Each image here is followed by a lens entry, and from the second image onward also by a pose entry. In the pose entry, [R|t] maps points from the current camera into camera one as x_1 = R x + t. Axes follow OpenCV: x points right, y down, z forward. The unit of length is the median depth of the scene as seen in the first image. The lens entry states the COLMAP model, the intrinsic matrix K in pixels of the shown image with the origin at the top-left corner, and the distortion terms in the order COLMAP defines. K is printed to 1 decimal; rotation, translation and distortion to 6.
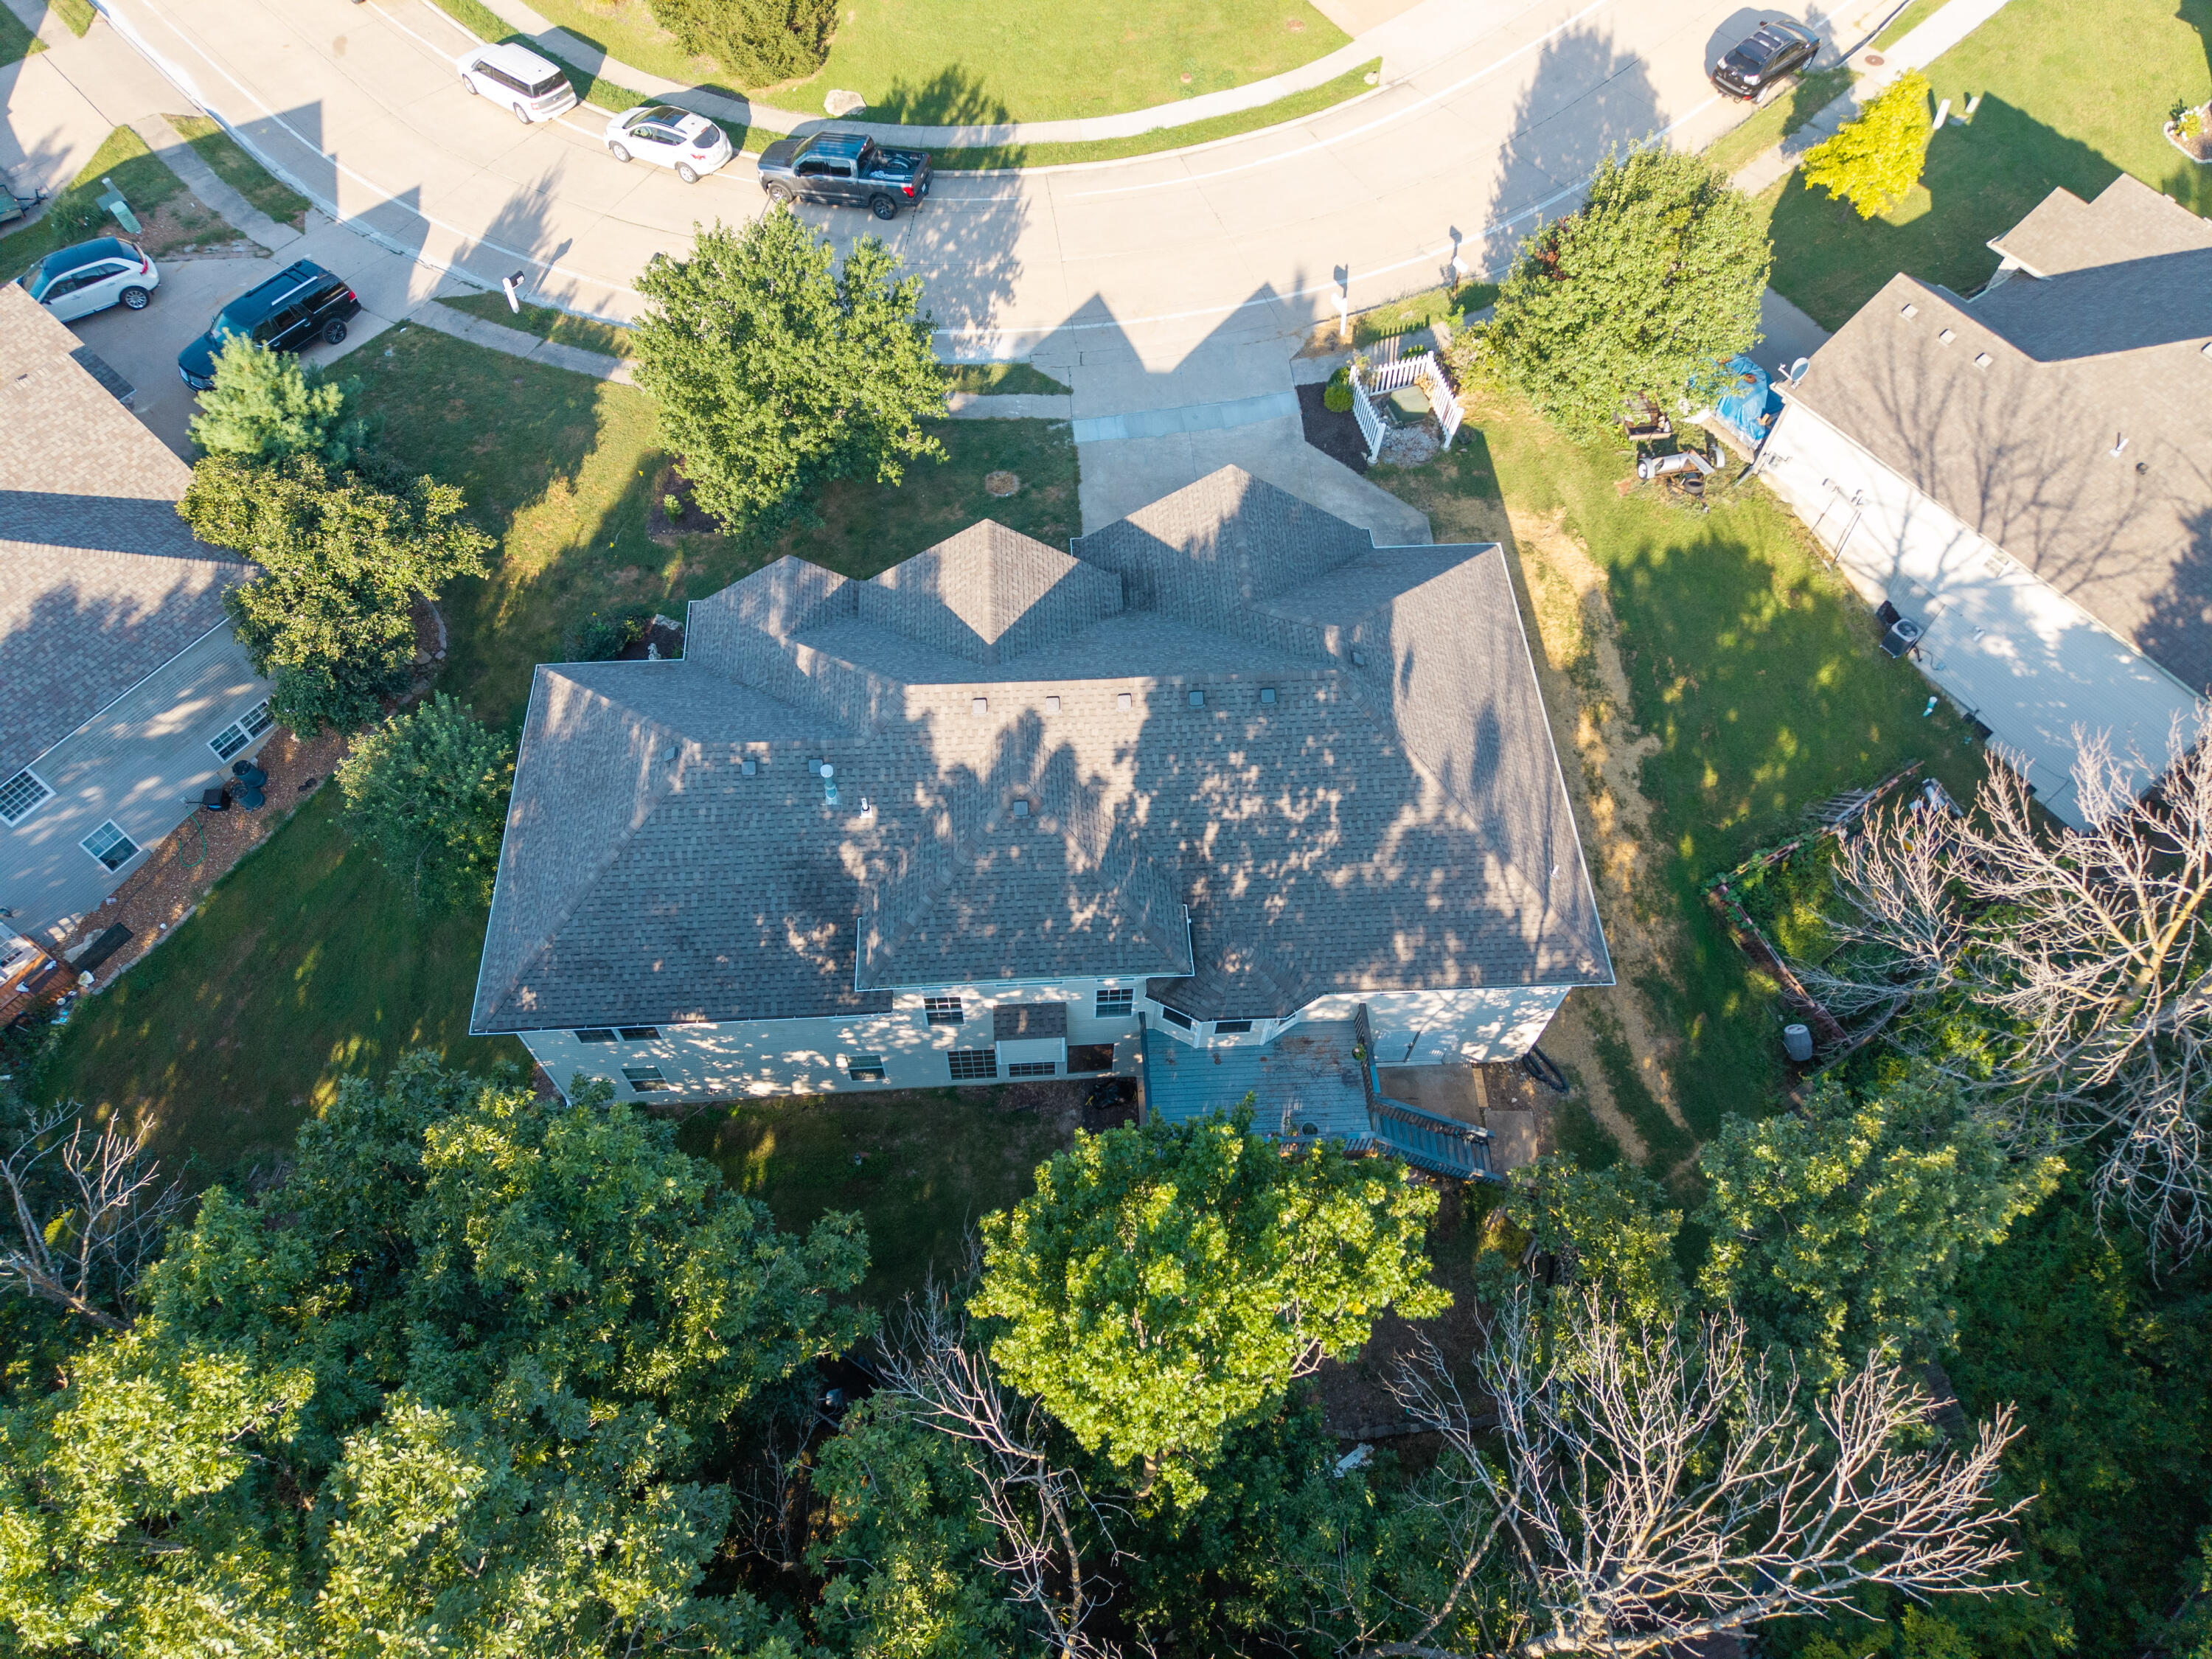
lens RADIAL K [[1489.5, 0, 1111.1], [0, 1489.5, 806.6], [0, 0, 1]] dist [0.026917, -0.014959]
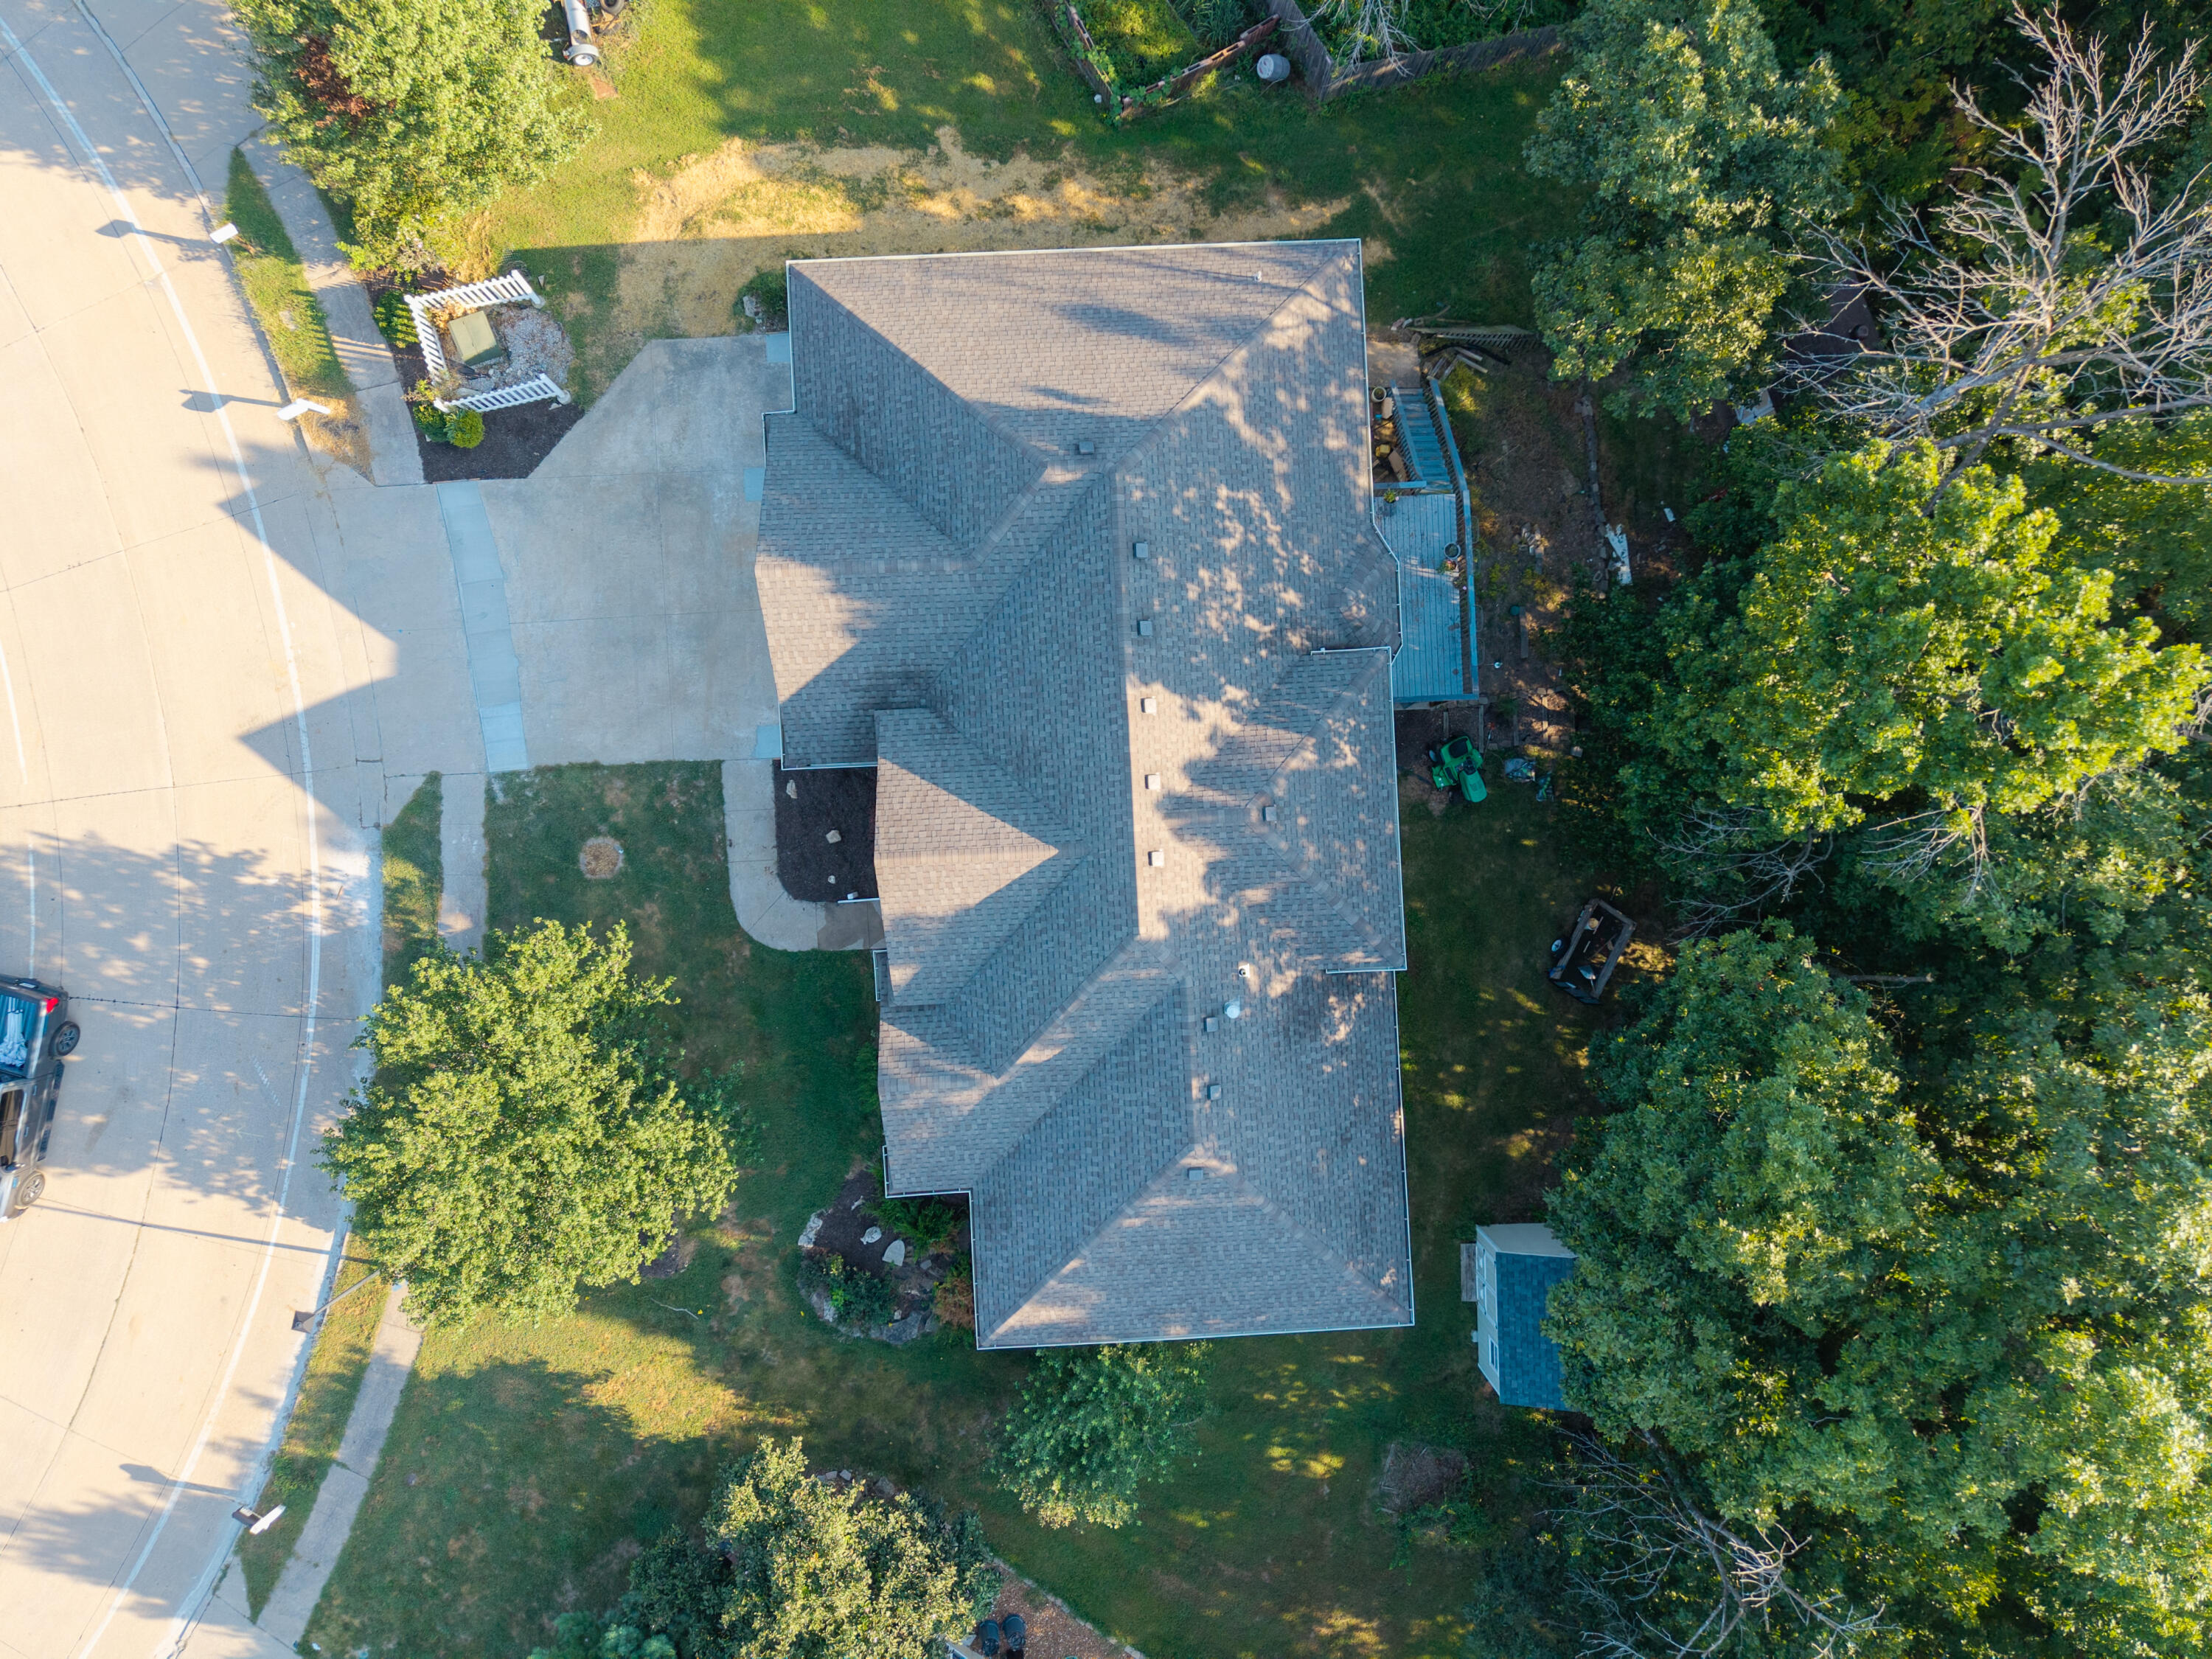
lens RADIAL K [[1489.5, 0, 1096.4], [0, 1489.5, 827.6], [0, 0, 1]] dist [0.026917, -0.014959]
pose [[0.012093, -0.999539, -0.027865, -0.033834], [0.836943, -0.005131, 0.547266, -0.493876], [-0.547156, -0.029940, 0.836495, 0.186540]]
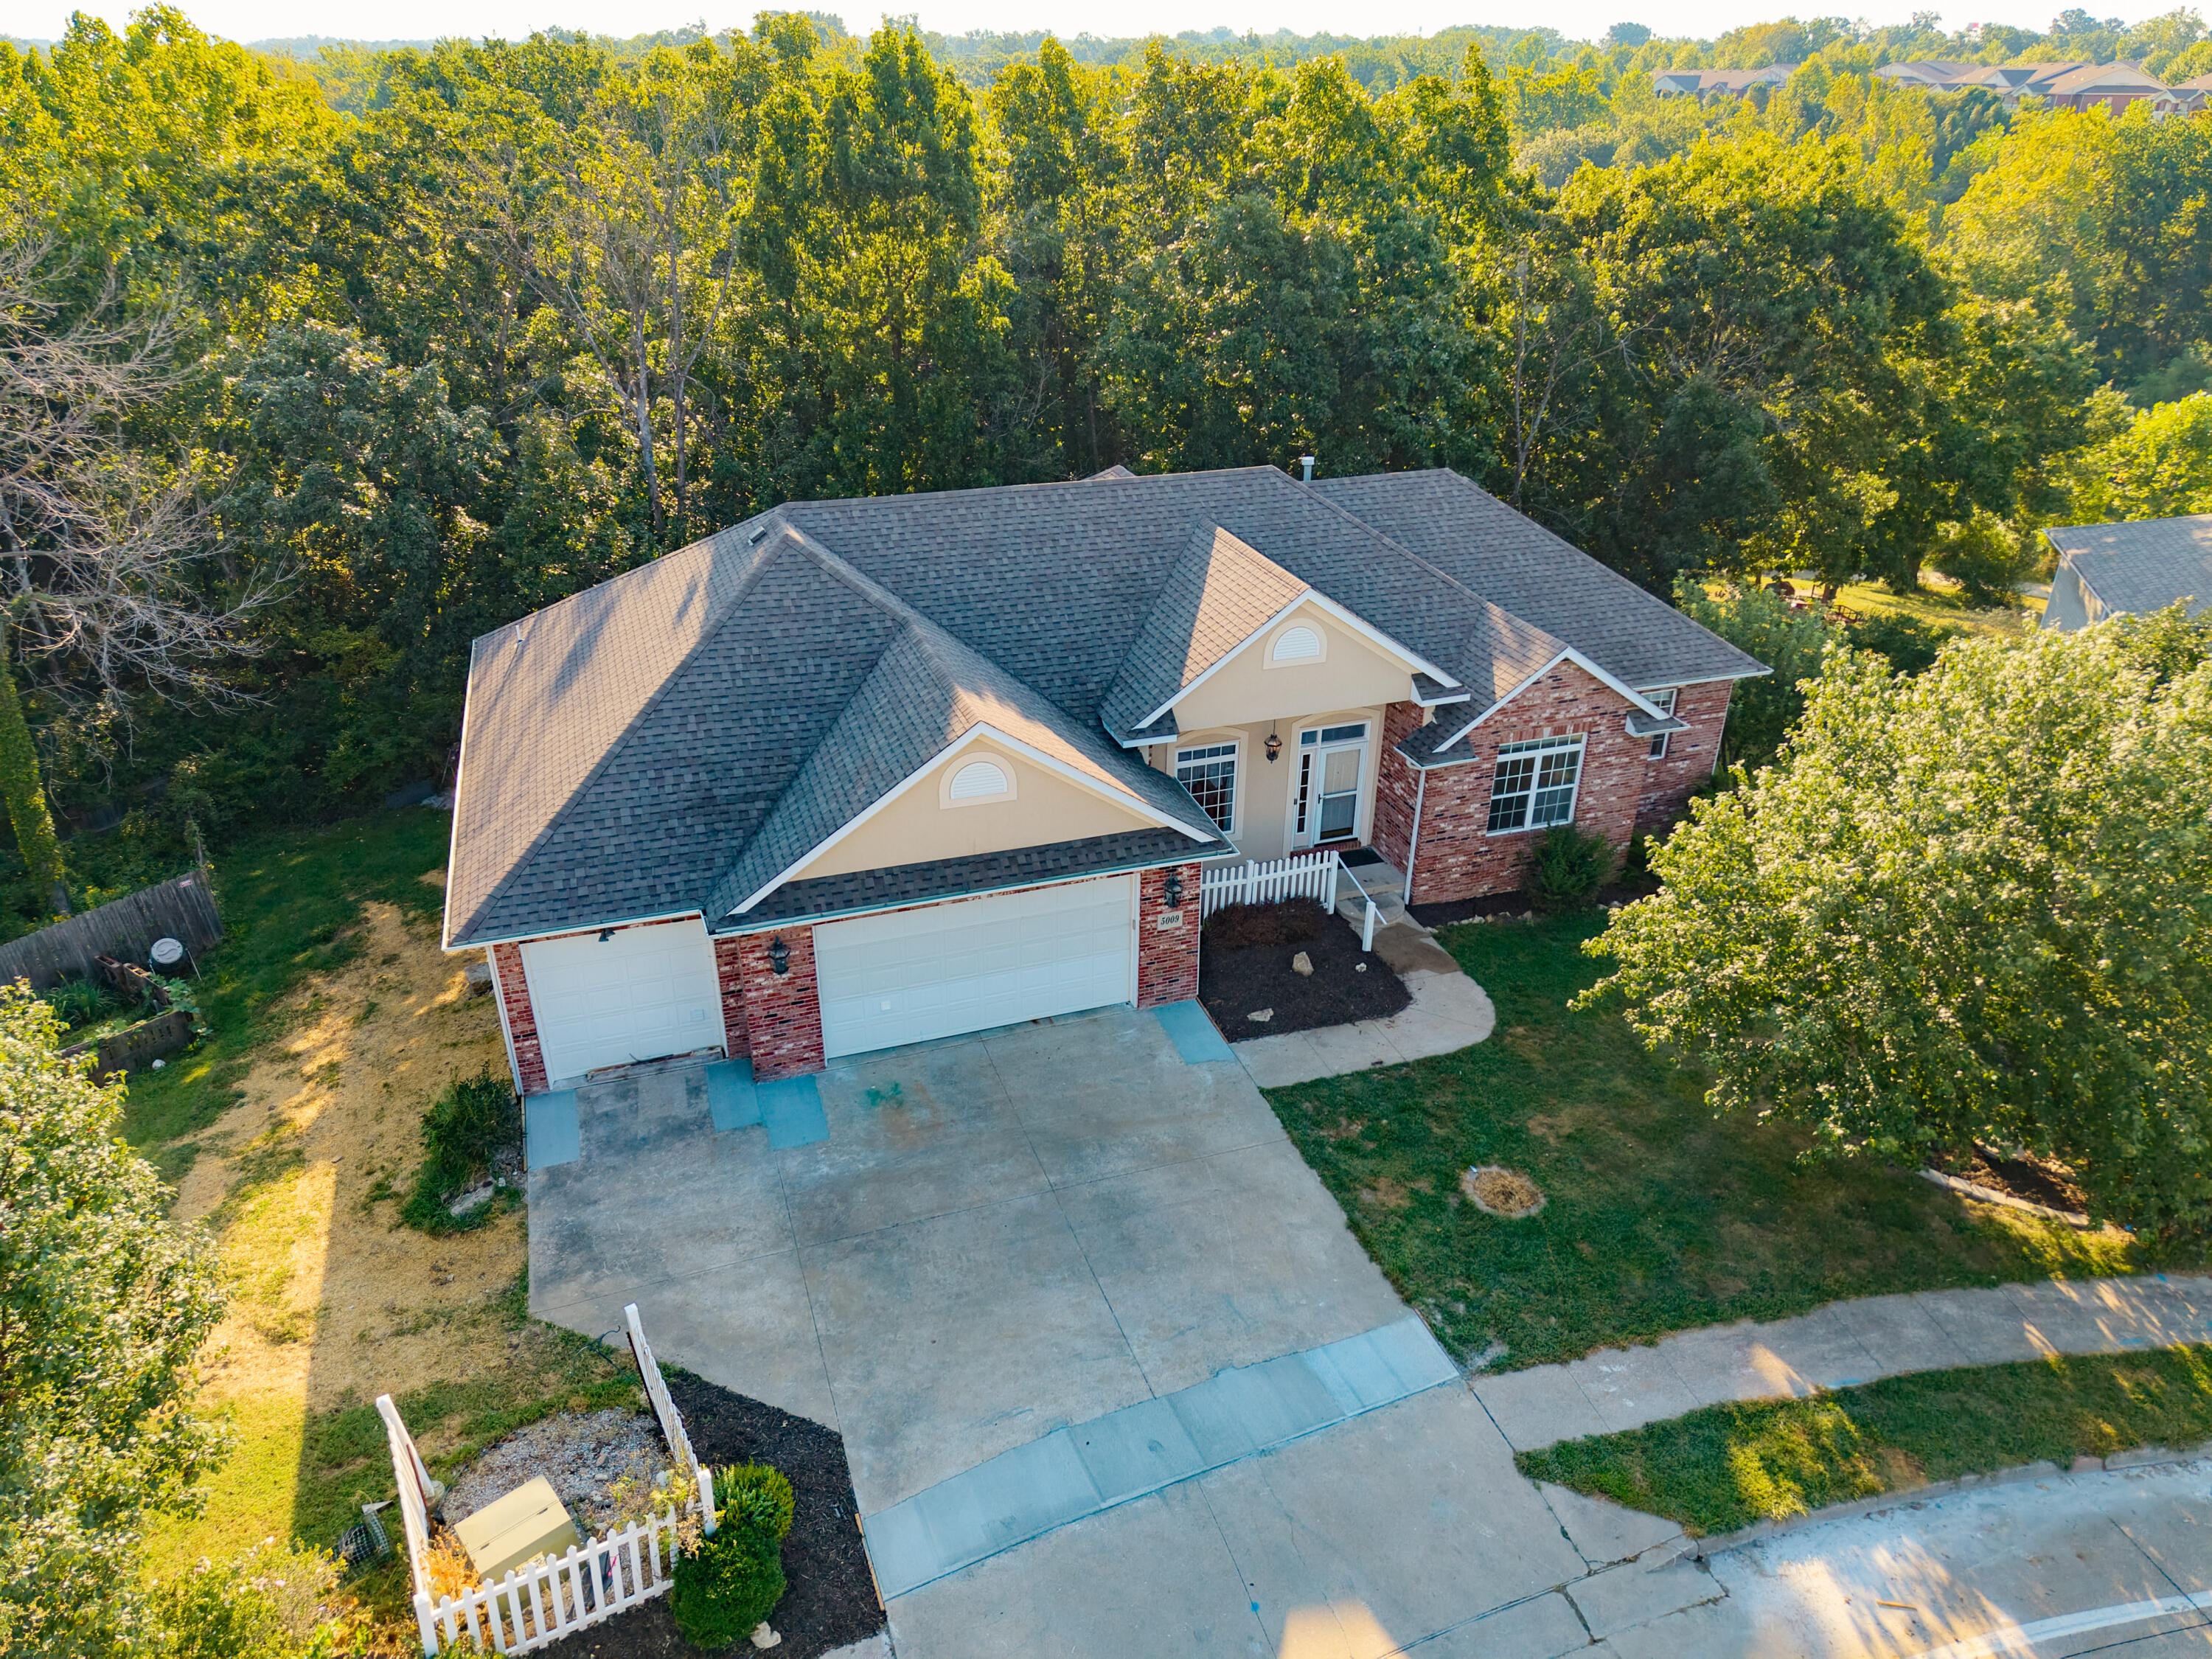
lens RADIAL K [[1489.5, 0, 1111.8], [0, 1489.5, 829.8], [0, 0, 1]] dist [0.026917, -0.014959]
pose [[-0.961201, 0.090030, -0.260742, 0.171430], [-0.249149, 0.122338, 0.960707, -0.723749], [0.118391, 0.988397, -0.095160, 1.035022]]
